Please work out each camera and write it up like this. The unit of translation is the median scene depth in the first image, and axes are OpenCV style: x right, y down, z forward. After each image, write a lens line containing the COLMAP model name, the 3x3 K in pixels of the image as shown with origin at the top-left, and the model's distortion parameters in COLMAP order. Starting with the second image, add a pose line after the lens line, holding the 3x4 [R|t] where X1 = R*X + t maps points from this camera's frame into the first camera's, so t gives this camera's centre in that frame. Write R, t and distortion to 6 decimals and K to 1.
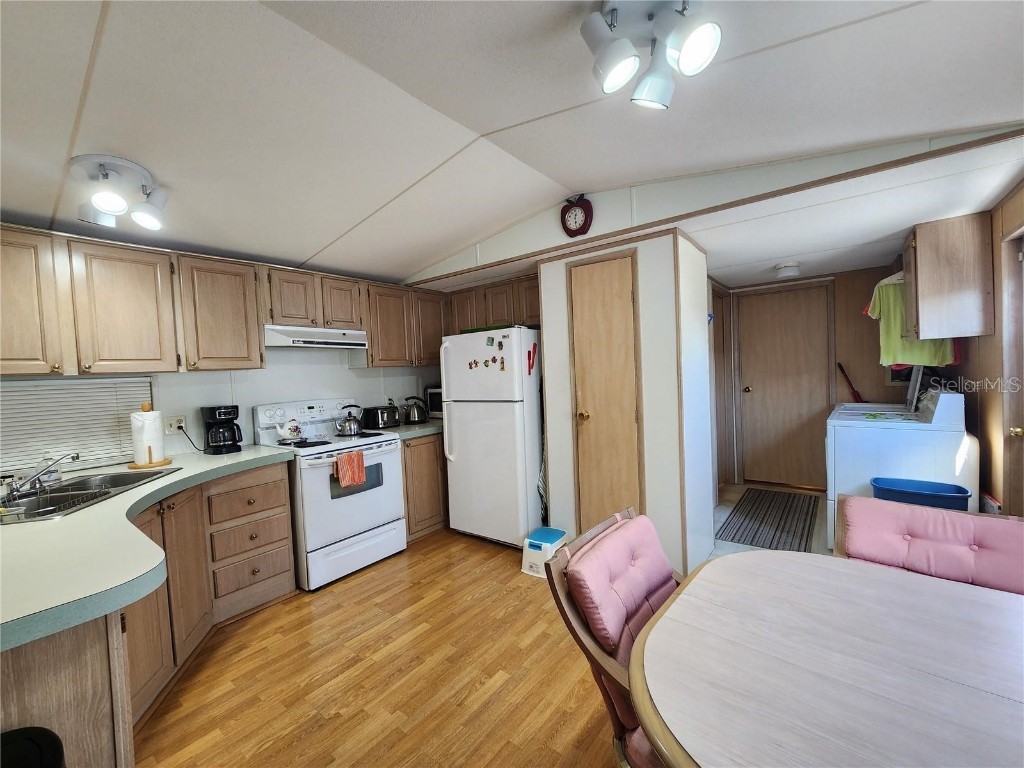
lens RADIAL K [[410.4, 0, 512.0], [0, 410.4, 384.0], [0, 0, 1]] dist [-0.000683, -0.000010]
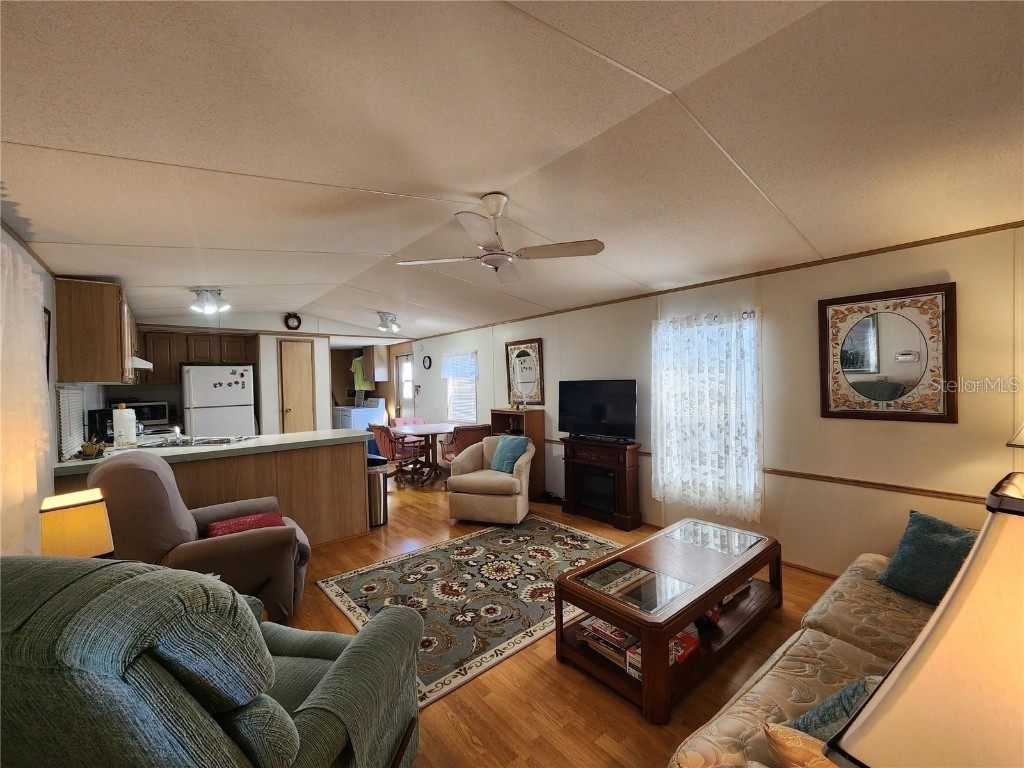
lens RADIAL K [[410.4, 0, 512.0], [0, 410.4, 384.0], [0, 0, 1]] dist [-0.000683, -0.000010]
pose [[0.190480, 0.031170, 0.981196, -1.860165], [0.046571, 0.998084, -0.040747, 0.089945], [-0.980586, 0.053457, 0.188664, -0.615329]]
